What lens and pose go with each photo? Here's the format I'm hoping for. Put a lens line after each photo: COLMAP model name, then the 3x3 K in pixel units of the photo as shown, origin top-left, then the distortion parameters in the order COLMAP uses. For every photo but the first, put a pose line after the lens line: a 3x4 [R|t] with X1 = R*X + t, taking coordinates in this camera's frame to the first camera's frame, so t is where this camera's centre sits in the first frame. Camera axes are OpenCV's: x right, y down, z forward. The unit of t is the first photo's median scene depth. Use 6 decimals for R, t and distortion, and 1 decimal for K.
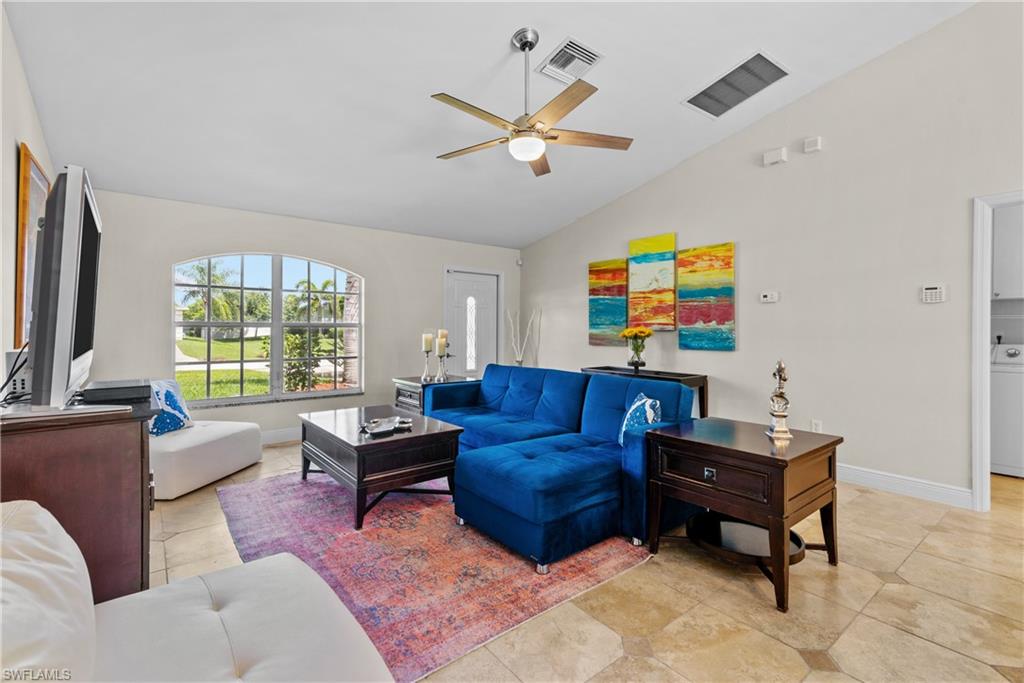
lens RADIAL K [[464.5, 0, 514.7], [0, 464.5, 330.8], [0, 0, 1]] dist [0.015104, -0.000425]
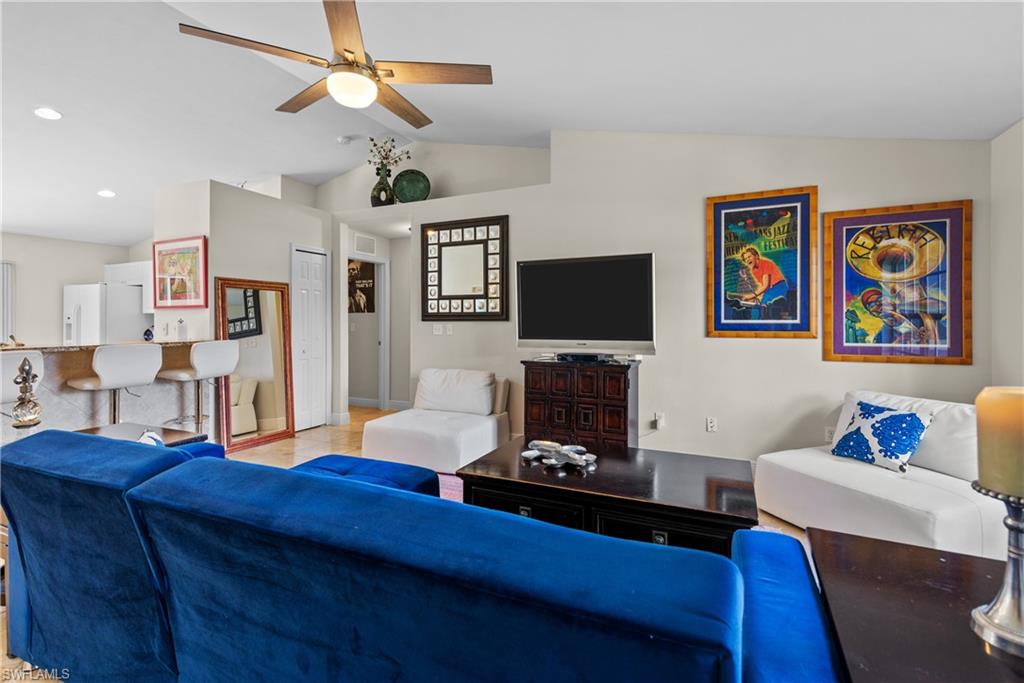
lens RADIAL K [[460.9, 0, 512.5], [0, 460.9, 320.8], [0, 0, 1]] dist [0.016485, -0.000260]
pose [[-0.898543, -0.003169, -0.438874, 0.094797], [-0.003106, 0.999995, -0.000862, -0.007229], [0.438874, 0.000588, -0.898548, 1.394055]]
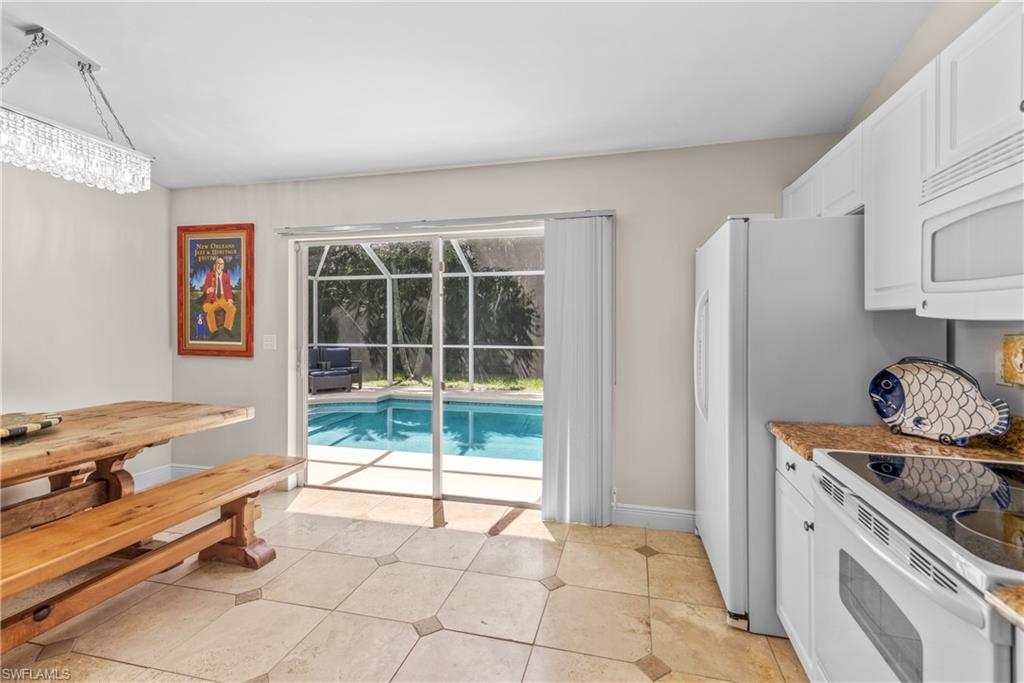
lens RADIAL K [[460.9, 0, 512.5], [0, 460.9, 320.8], [0, 0, 1]] dist [0.016485, -0.000260]
pose [[-0.601677, -0.000850, 0.798739, 0.415010], [0.002785, 0.999991, 0.003161, -0.024509], [-0.798735, 0.004126, -0.601669, -0.226258]]
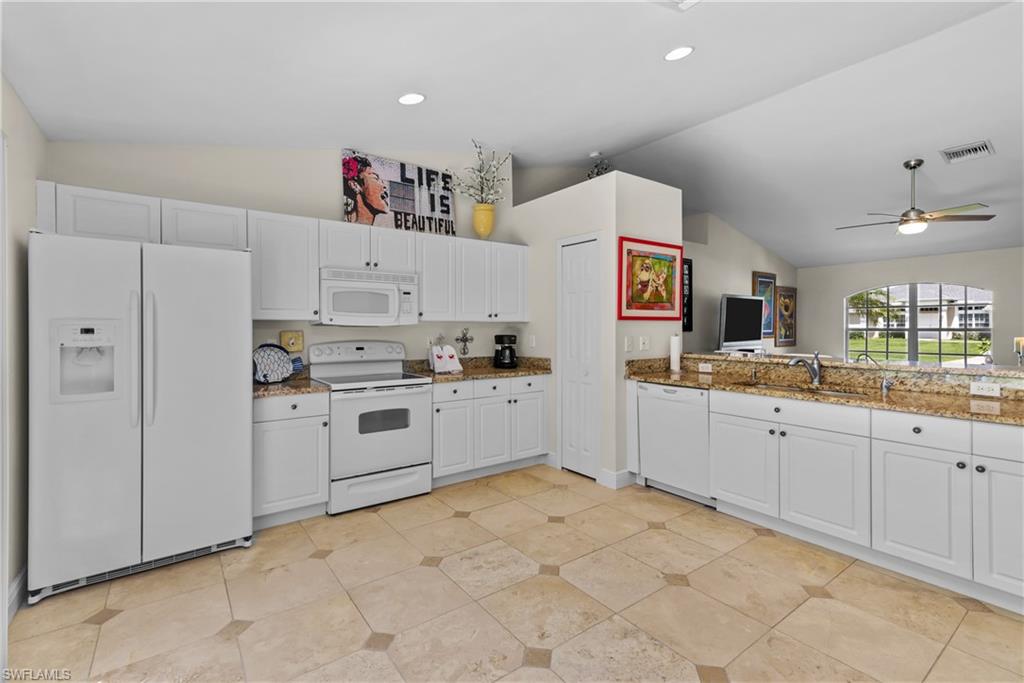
lens RADIAL K [[464.1, 0, 513.5], [0, 464.1, 325.0], [0, 0, 1]] dist [0.016256, -0.000393]
pose [[-0.038883, -0.008259, -0.999210, 1.387822], [-0.001187, 0.999966, -0.008219, -0.016768], [0.999243, 0.000866, -0.038891, -0.298798]]
